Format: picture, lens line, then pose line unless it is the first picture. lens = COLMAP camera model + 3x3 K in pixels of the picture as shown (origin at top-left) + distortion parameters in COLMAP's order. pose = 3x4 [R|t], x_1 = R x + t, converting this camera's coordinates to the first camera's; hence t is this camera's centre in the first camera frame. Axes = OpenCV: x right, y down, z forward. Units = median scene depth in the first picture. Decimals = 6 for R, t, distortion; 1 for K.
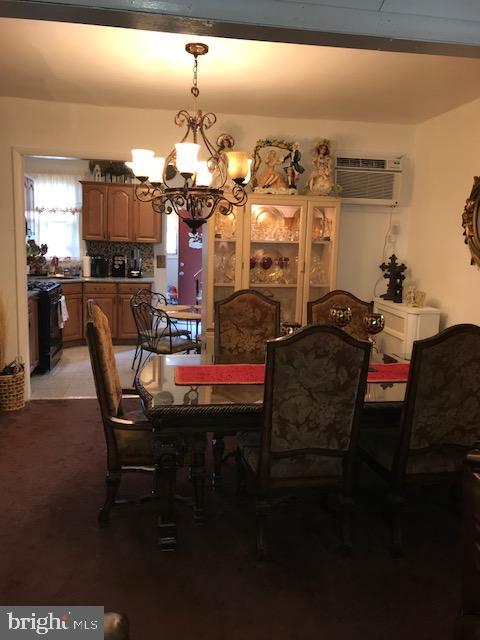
lens RADIAL K [[529.4, 0, 239.8], [0, 529.4, 319.8], [0, 0, 1]] dist [0.022586, -0.038701]
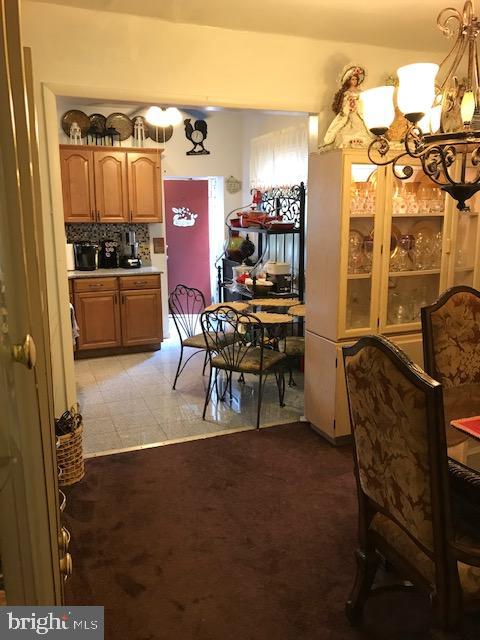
lens RADIAL K [[529.4, 0, 239.3], [0, 529.4, 320.2], [0, 0, 1]] dist [0.022586, -0.038701]
pose [[0.976319, -0.081766, 0.200287, -0.213106], [0.070850, 0.995614, 0.061092, -0.039535], [-0.204404, -0.045455, 0.977831, 0.193183]]
